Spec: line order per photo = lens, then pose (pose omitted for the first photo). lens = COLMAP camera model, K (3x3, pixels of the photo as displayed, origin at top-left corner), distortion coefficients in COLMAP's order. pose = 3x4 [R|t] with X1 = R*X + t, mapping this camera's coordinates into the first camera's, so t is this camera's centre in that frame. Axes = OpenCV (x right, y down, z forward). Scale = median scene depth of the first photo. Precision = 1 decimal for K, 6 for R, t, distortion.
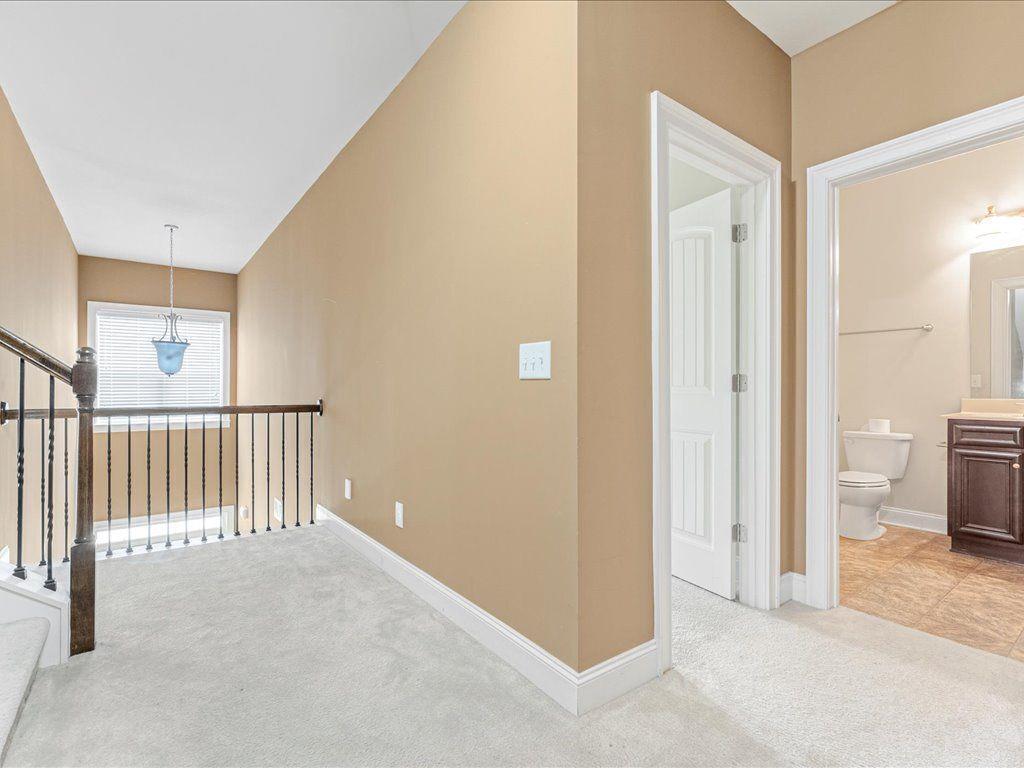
lens RADIAL K [[474.1, 0, 511.3], [0, 474.1, 388.7], [0, 0, 1]] dist [0.001401, -0.000324]
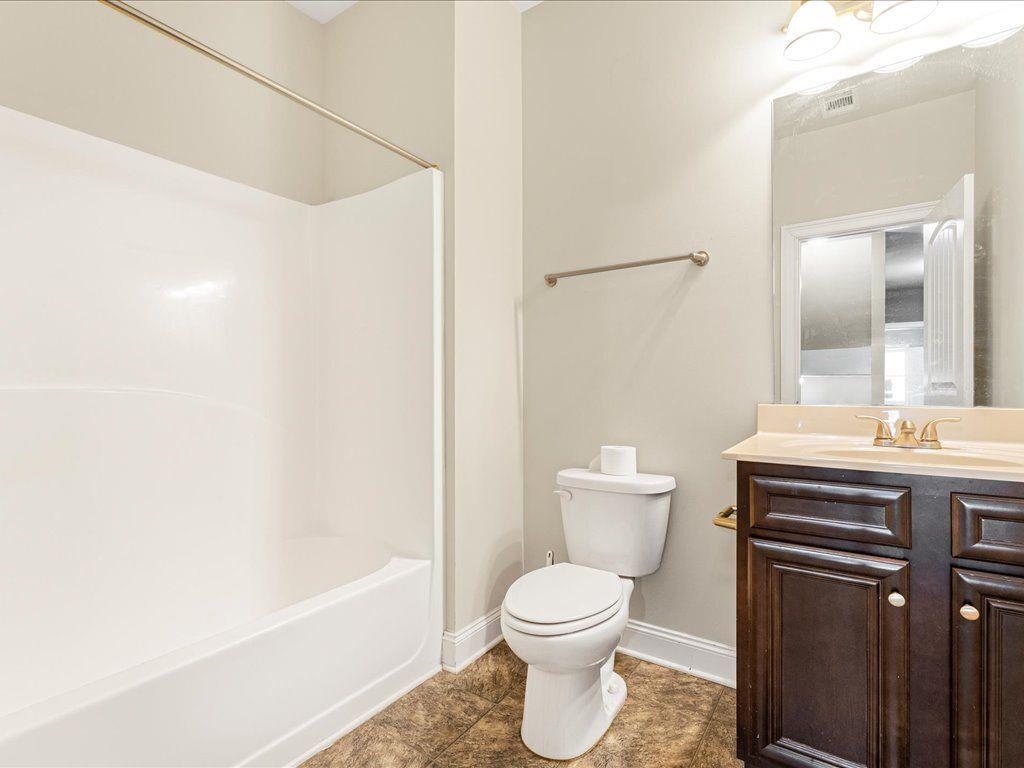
lens RADIAL K [[474.1, 0, 511.3], [0, 474.1, 388.7], [0, 0, 1]] dist [0.001401, -0.000324]
pose [[0.948373, 0.001484, 0.317153, 0.623029], [-0.001643, 0.999999, 0.000233, 0.005346], [-0.317152, -0.000742, 0.948374, 0.693294]]
